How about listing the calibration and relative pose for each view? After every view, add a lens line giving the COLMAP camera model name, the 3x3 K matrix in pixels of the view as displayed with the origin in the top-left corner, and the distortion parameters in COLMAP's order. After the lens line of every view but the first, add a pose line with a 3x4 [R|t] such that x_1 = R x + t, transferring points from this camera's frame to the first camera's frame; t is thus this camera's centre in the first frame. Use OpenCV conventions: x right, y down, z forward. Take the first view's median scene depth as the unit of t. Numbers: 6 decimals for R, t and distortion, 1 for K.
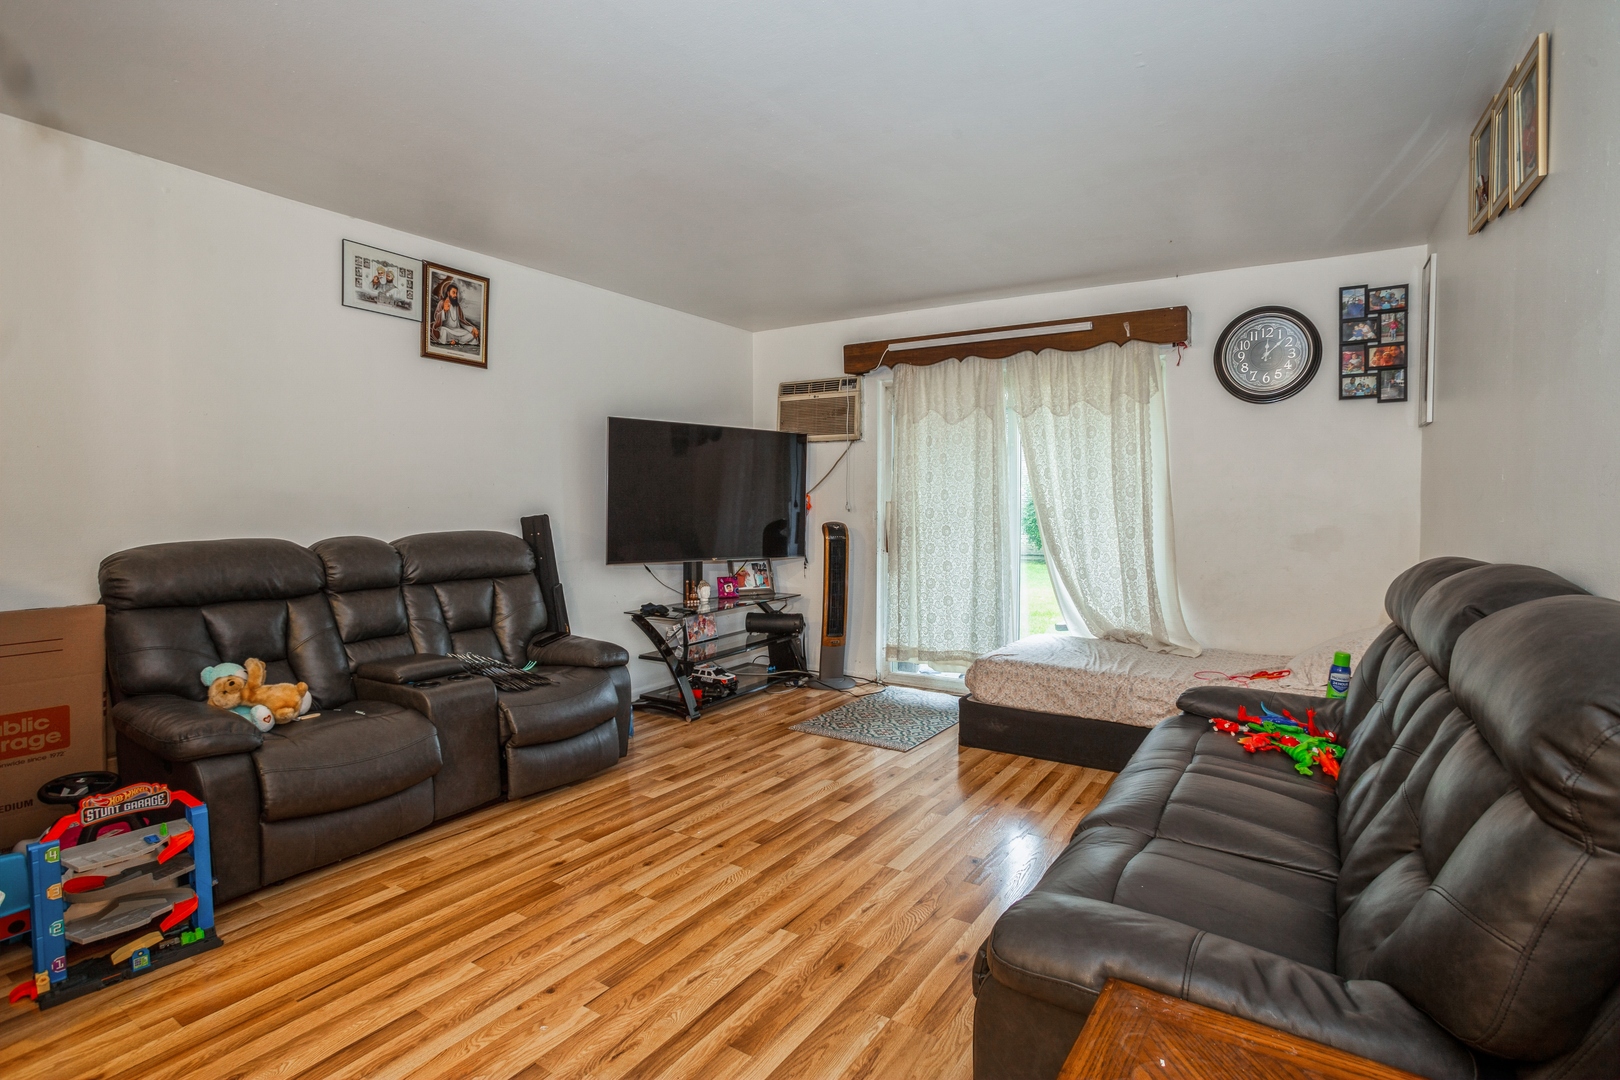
lens RADIAL K [[780.8, 0, 810.0], [0, 780.8, 540.0], [0, 0, 1]] dist [-0.073242, 0.039618]
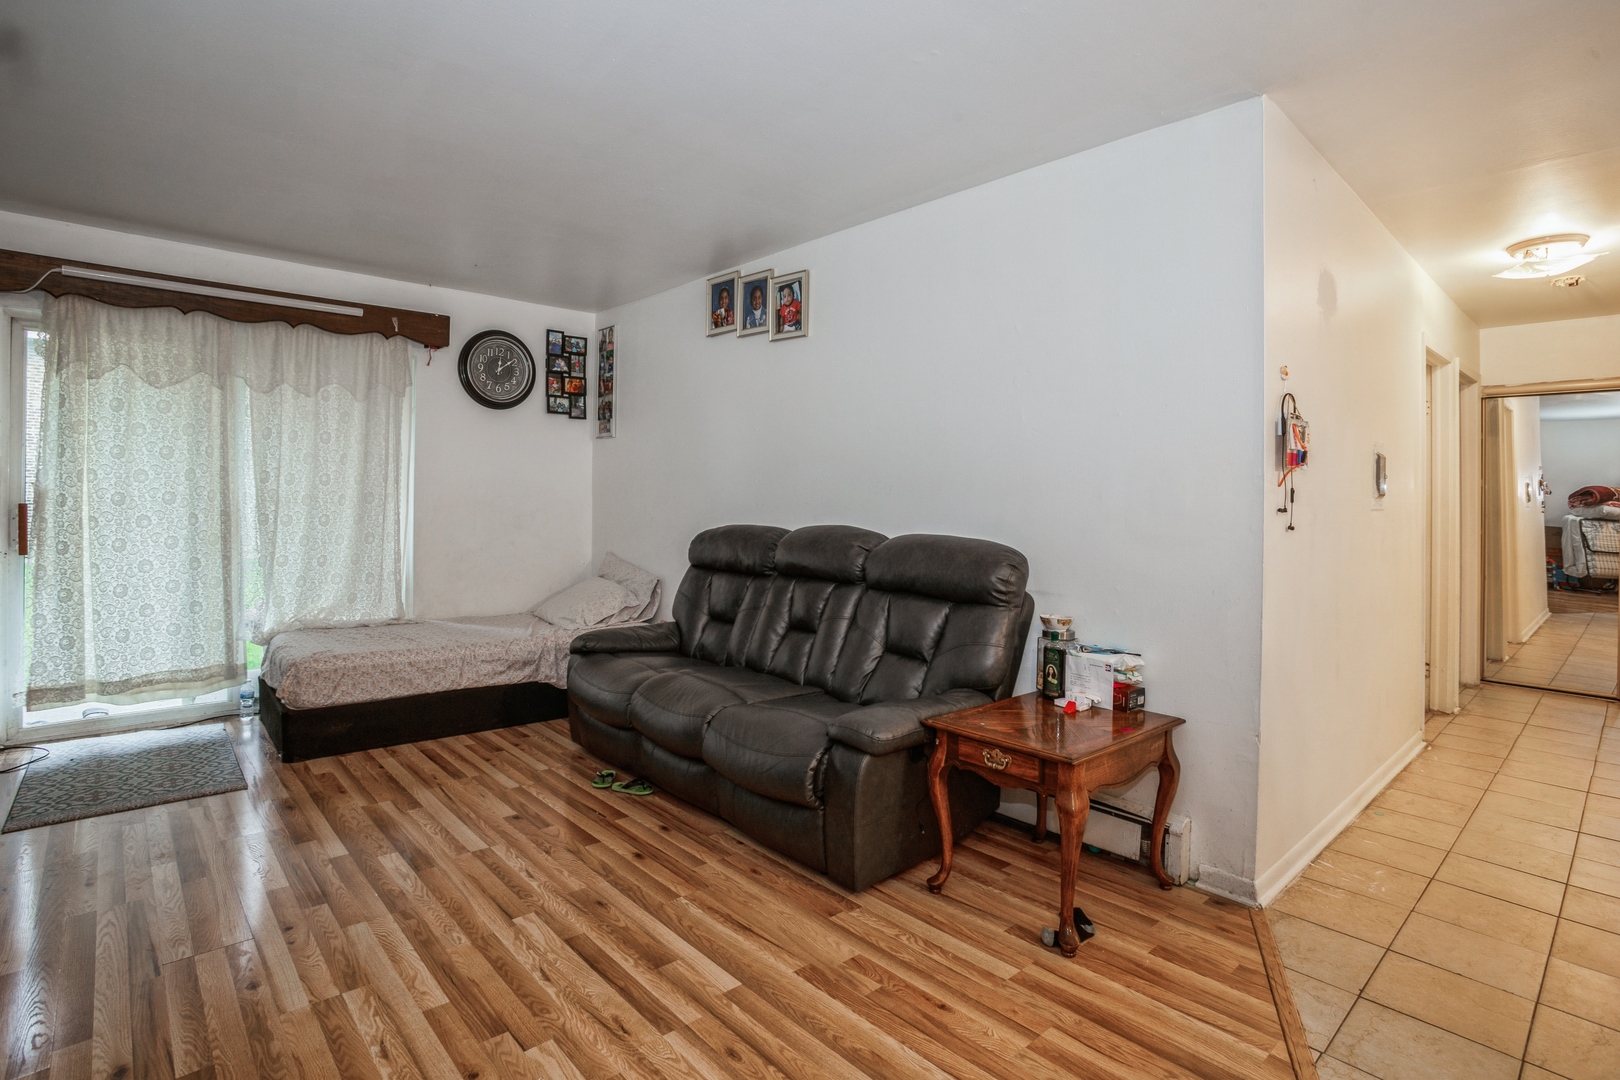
lens RADIAL K [[804.2, 0, 813.1], [0, 804.2, 490.0], [0, 0, 1]] dist [-0.111199, 0.044891]
pose [[0.257049, 0.009890, 0.966348, -0.541971], [0.035436, 0.999179, -0.019652, -0.007107], [-0.965749, 0.039295, 0.256487, 0.211668]]
